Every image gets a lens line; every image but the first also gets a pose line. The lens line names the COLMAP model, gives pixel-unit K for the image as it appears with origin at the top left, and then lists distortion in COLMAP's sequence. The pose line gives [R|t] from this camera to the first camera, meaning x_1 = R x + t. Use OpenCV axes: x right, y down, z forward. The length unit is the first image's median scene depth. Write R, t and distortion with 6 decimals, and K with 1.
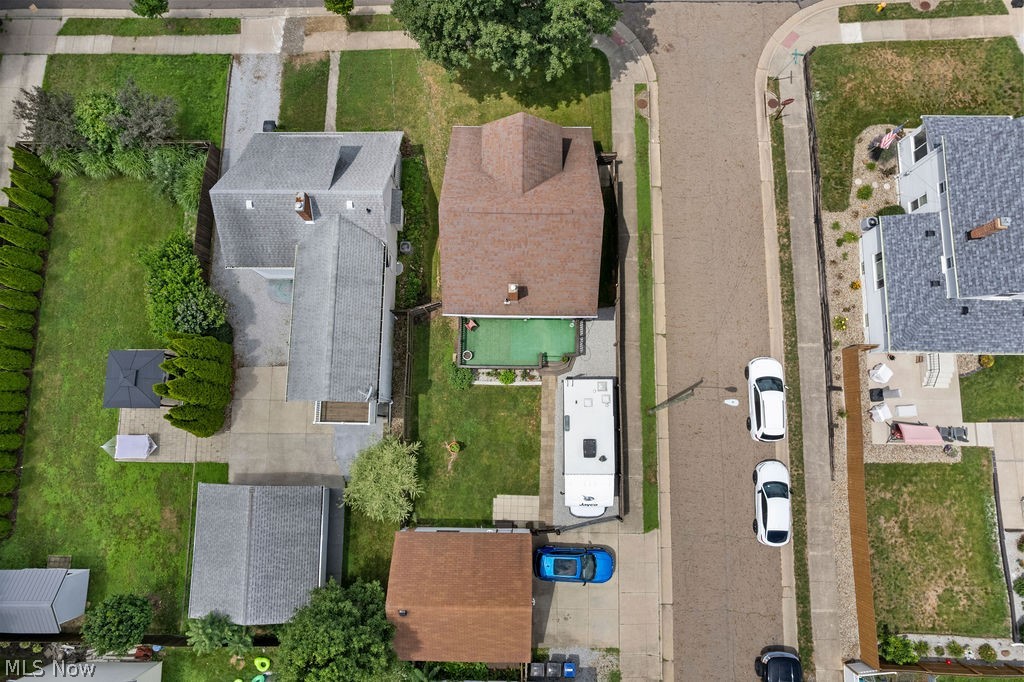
lens RADIAL K [[657.9, 0, 516.4], [0, 657.9, 337.6], [0, 0, 1]] dist [-0.078894, 0.068896]
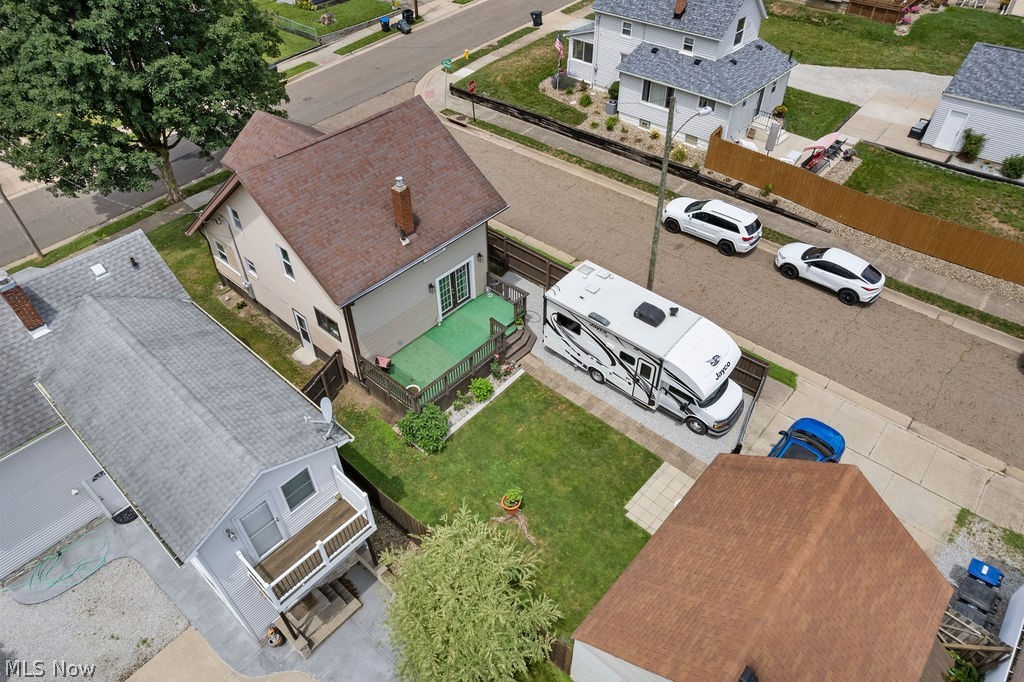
lens RADIAL K [[657.9, 0, 516.4], [0, 657.9, 337.6], [0, 0, 1]] dist [-0.078894, 0.068896]
pose [[0.649679, -0.512415, 0.561558, -0.329394], [0.751657, 0.543472, -0.373697, 0.301333], [-0.113703, 0.664883, 0.738243, 0.502299]]
